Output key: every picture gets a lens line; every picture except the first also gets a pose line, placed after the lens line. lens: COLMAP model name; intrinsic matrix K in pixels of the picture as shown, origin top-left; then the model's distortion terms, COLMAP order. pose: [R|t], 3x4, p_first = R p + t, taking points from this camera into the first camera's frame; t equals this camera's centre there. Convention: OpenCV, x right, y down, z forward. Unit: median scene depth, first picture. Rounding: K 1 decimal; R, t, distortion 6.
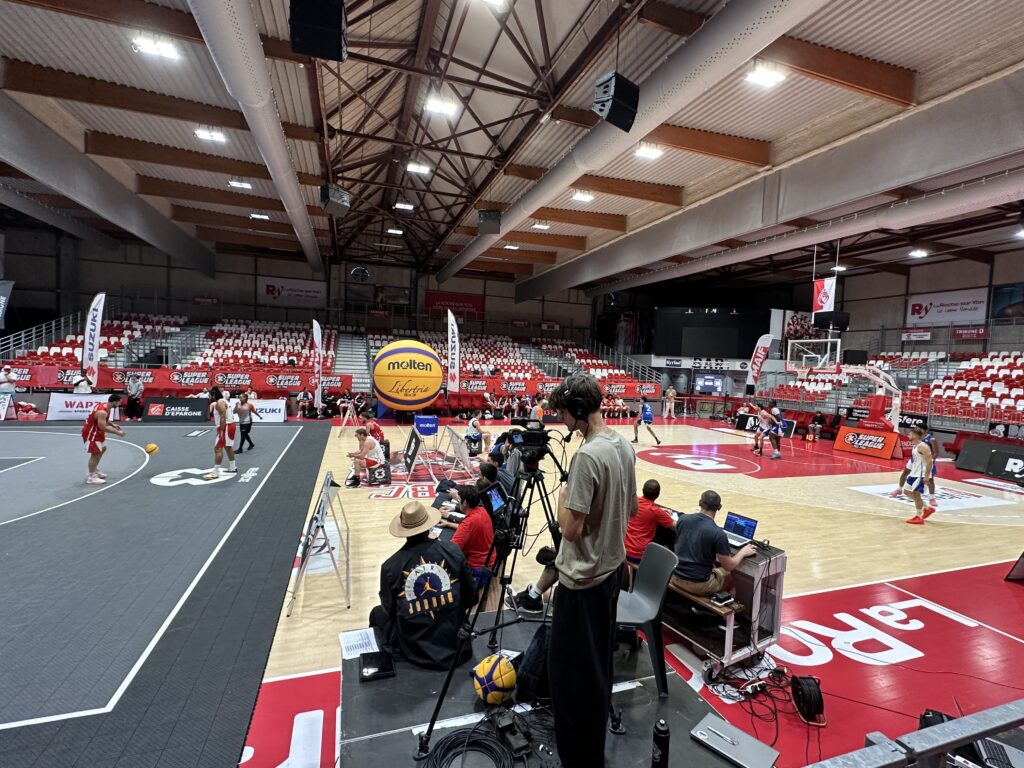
lens RADIAL K [[475.6, 0, 511.2], [0, 475.6, 386.5], [0, 0, 1]] dist [0.000217, 0.000109]
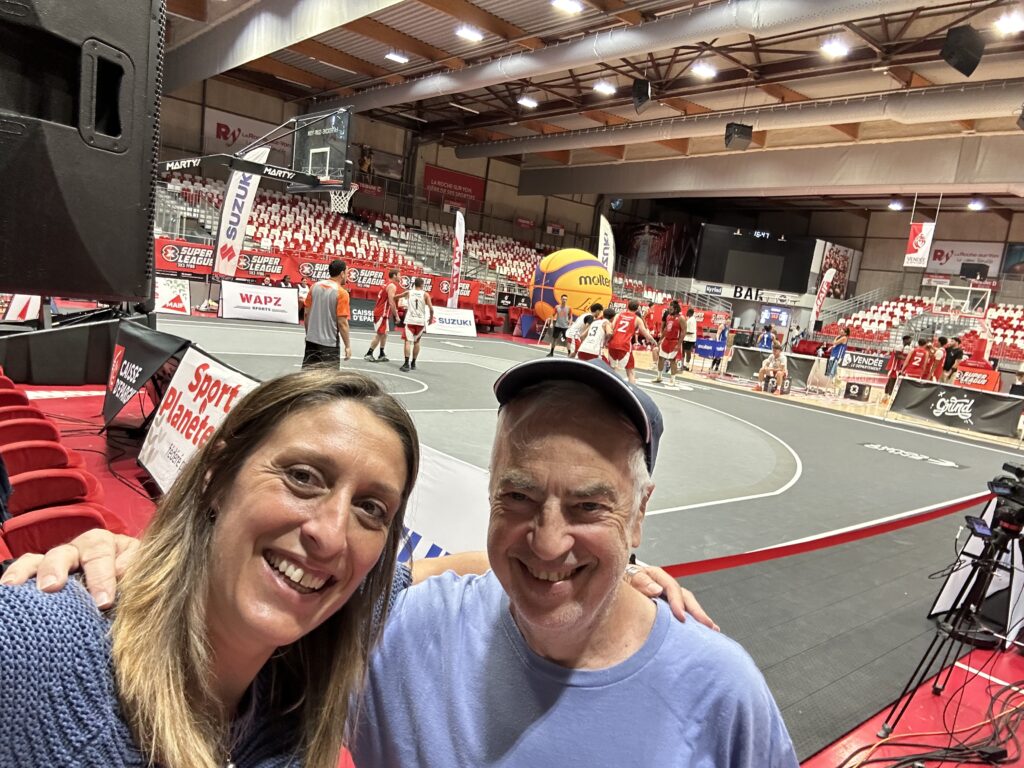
lens RADIAL K [[712.9, 0, 507.7], [0, 712.9, 390.8], [0, 0, 1]] dist [0.096887, -0.116554]
pose [[0.928360, 0.022722, 0.370986, -0.599343], [-0.068136, 0.991619, 0.109771, 0.018408], [-0.365383, -0.127184, 0.922128, -0.139796]]
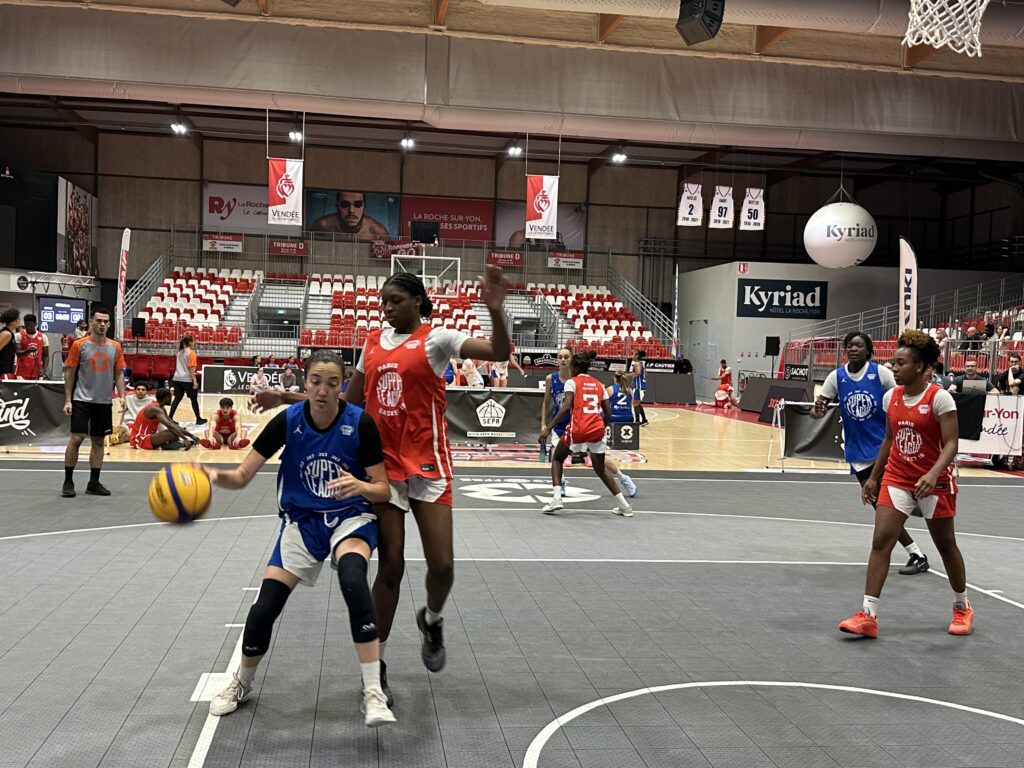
lens RADIAL K [[1106.6, 0, 508.6], [0, 1106.6, 388.3], [0, 0, 1]] dist [0.222339, -0.512860]
pose [[0.188864, -0.071846, 0.979371, -0.685284], [0.026162, 0.997334, 0.068119, -0.000625], [-0.981655, 0.012757, 0.190240, 0.304221]]
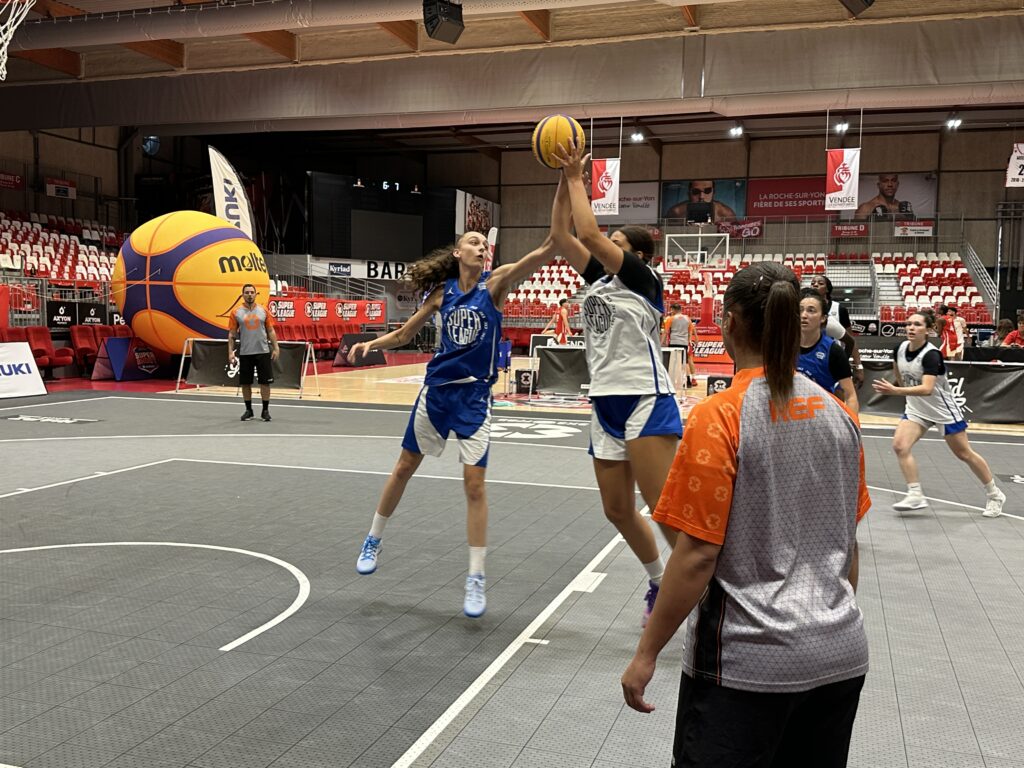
lens RADIAL K [[978.9, 0, 497.7], [0, 978.9, 382.3], [0, 0, 1]] dist [0.190043, -0.362139]
pose [[0.606084, -0.088391, 0.790474, -0.627273], [0.050570, 0.996078, 0.072608, 0.014038], [-0.793792, -0.004033, 0.608176, 0.103455]]
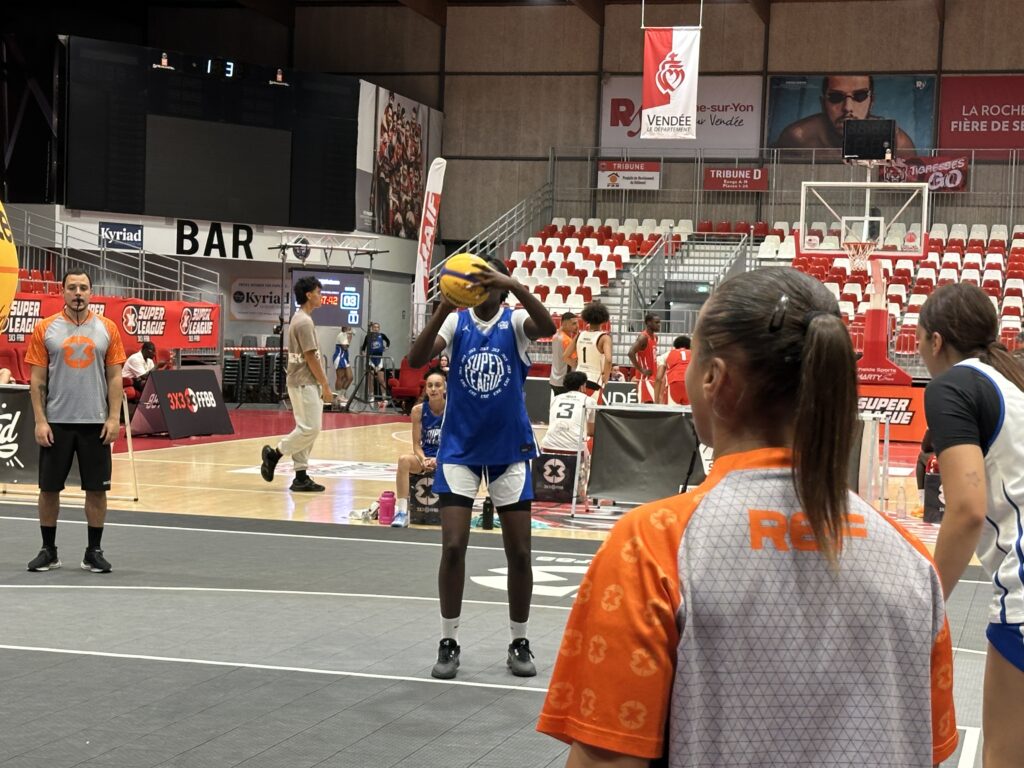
lens RADIAL K [[1980.6, 0, 496.6], [0, 1980.6, 404.7], [0, 0, 1]] dist [0.146101, 0.113962]
pose [[0.564097, -0.053075, 0.824001, -0.639071], [0.031691, 0.998588, 0.042625, 0.010475], [-0.825100, 0.002069, 0.564983, 0.141537]]
